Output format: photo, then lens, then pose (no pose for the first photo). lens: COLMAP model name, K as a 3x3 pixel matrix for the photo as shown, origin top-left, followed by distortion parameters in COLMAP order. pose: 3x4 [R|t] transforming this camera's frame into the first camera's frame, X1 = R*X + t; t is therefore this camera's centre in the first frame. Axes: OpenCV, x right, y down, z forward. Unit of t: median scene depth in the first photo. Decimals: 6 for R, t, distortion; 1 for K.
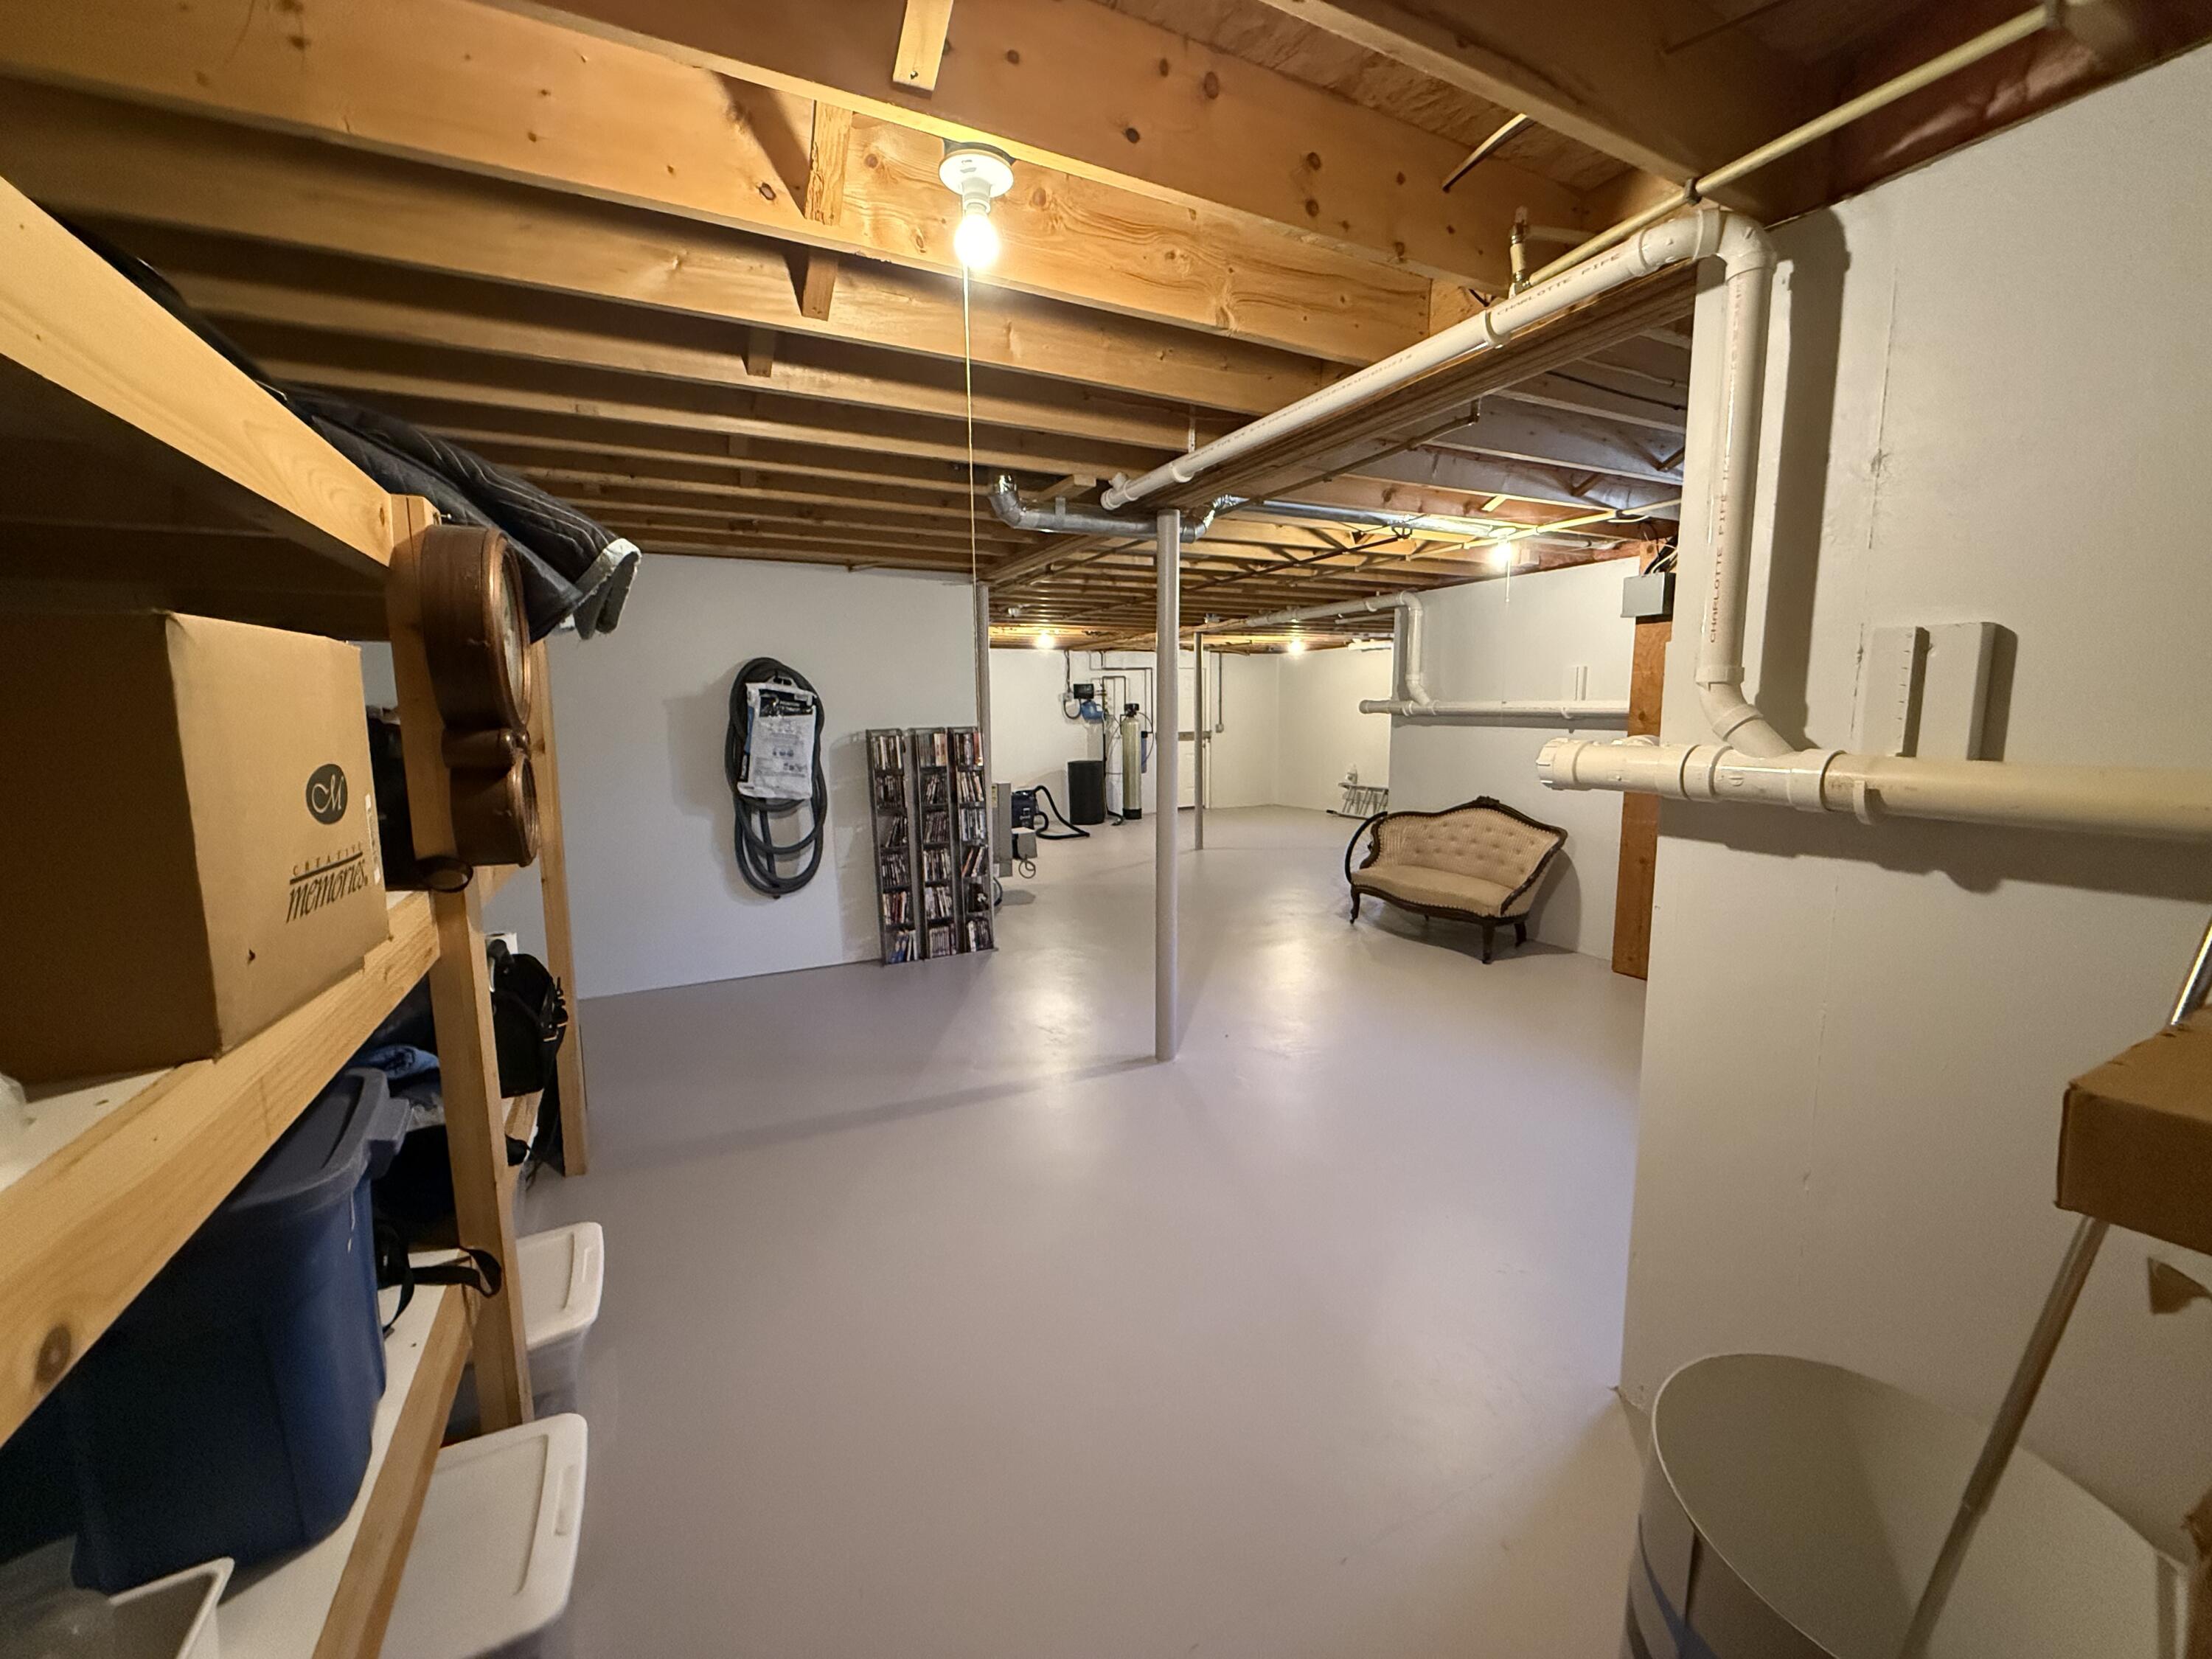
lens RADIAL K [[876.2, 0, 1108.9], [0, 876.2, 823.1], [0, 0, 1]] dist [0.000451, 0.000001]
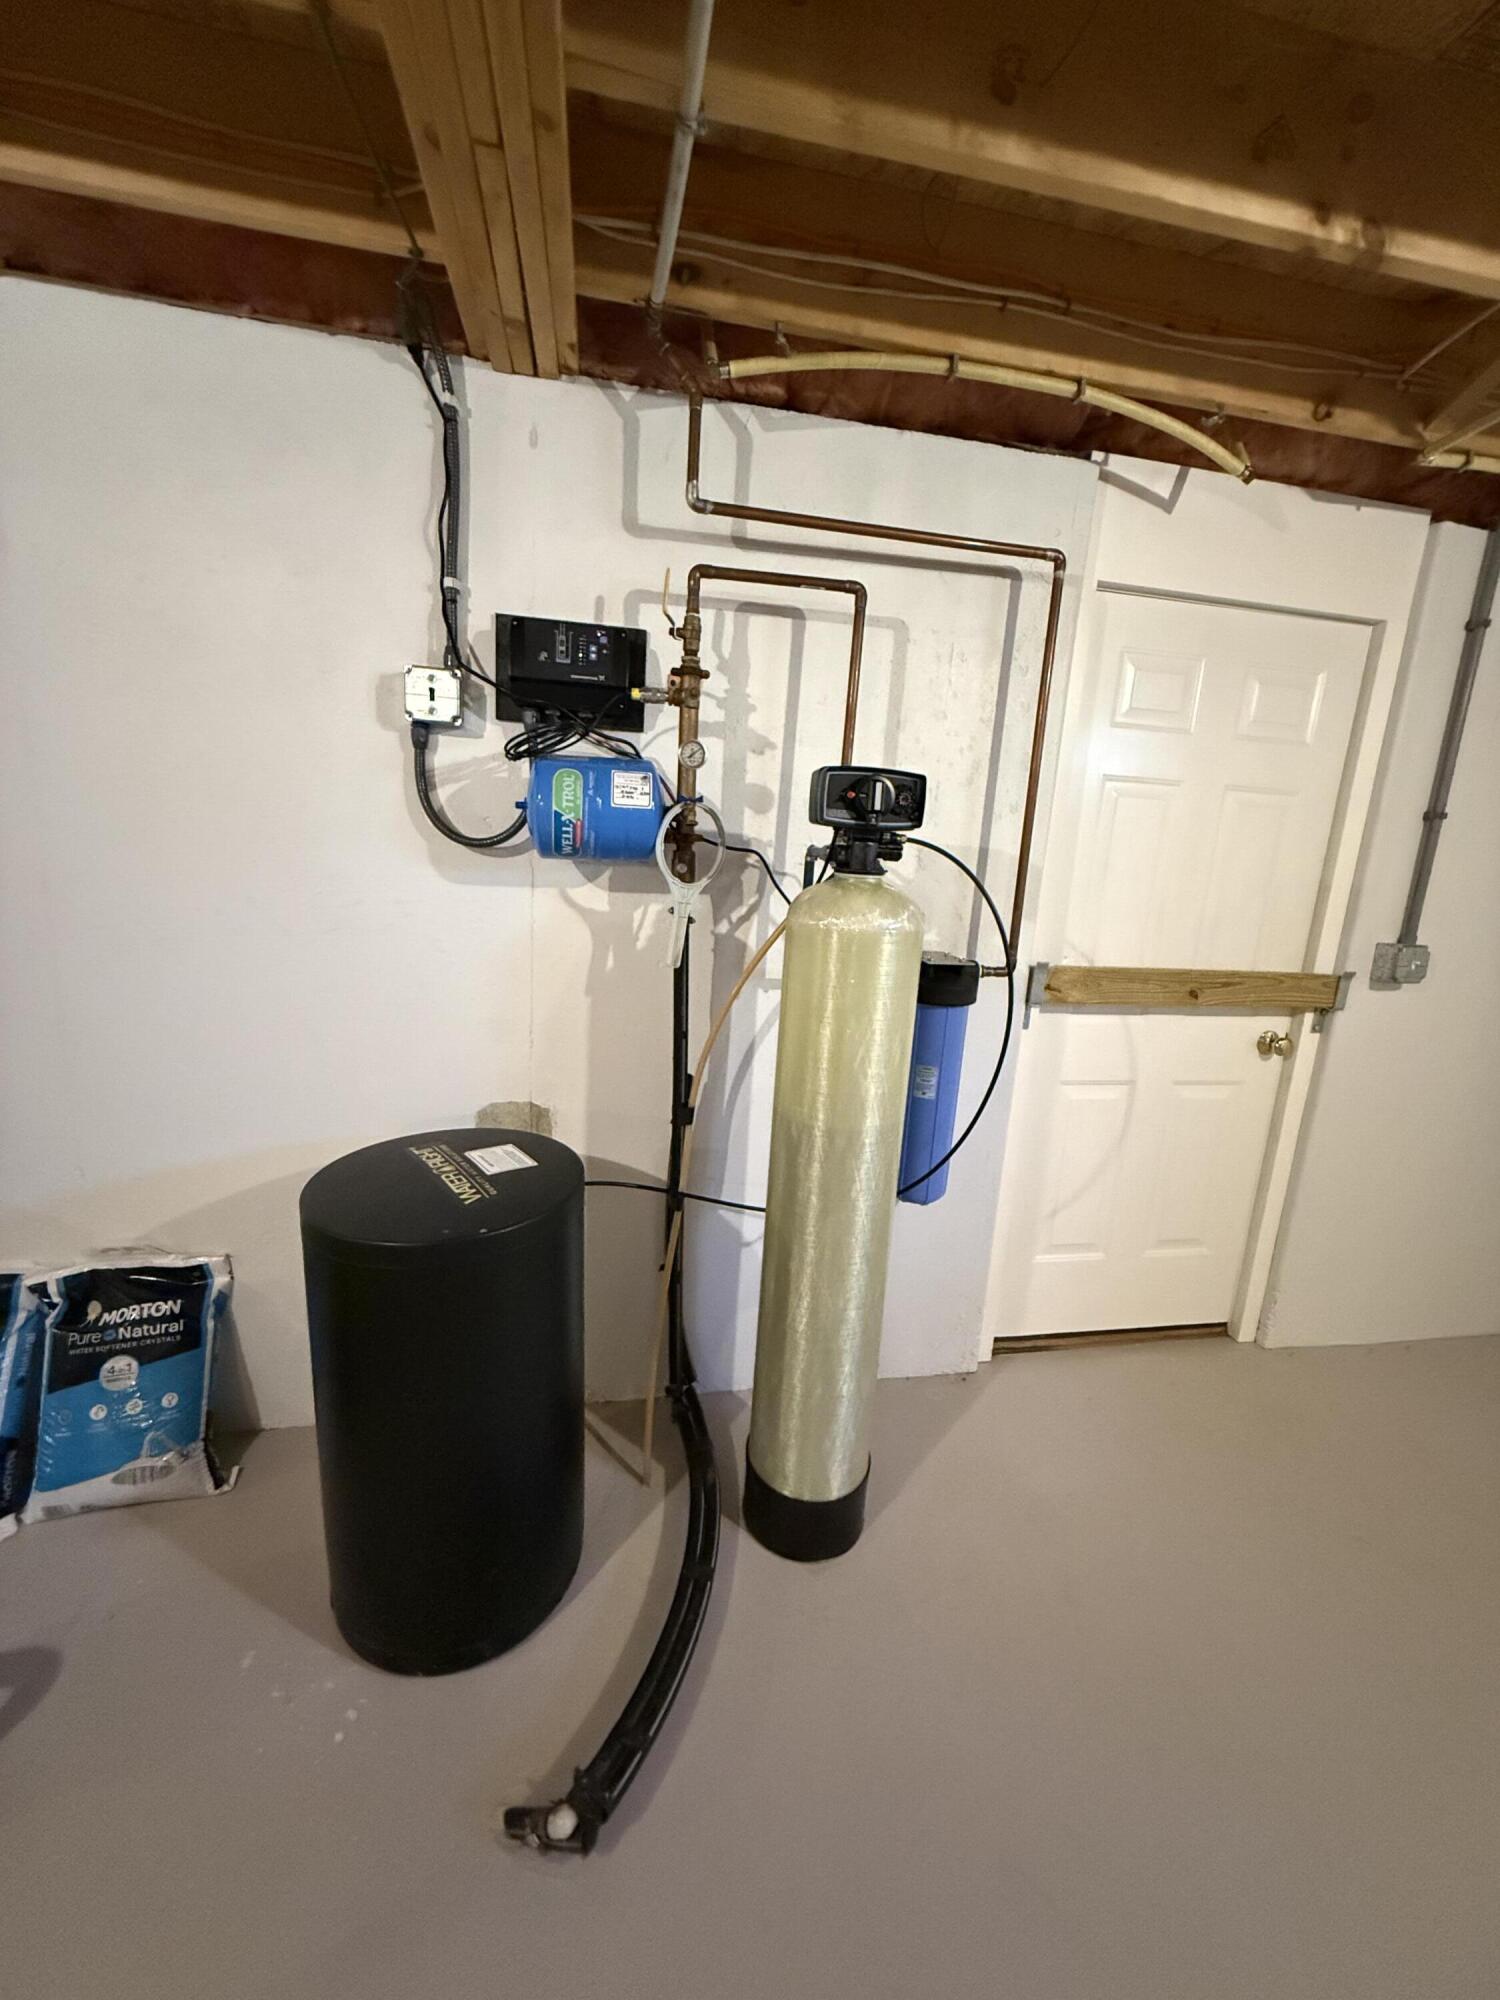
lens RADIAL K [[792.2, 0, 746.0], [0, 792.2, 1003.1], [0, 0, 1]] dist [0.000451, 0.000001]
pose [[0.956139, 0.123900, -0.265417, 0.044441], [-0.106360, 0.991142, 0.079527, -0.107084], [0.272920, -0.047809, 0.960848, 0.869225]]
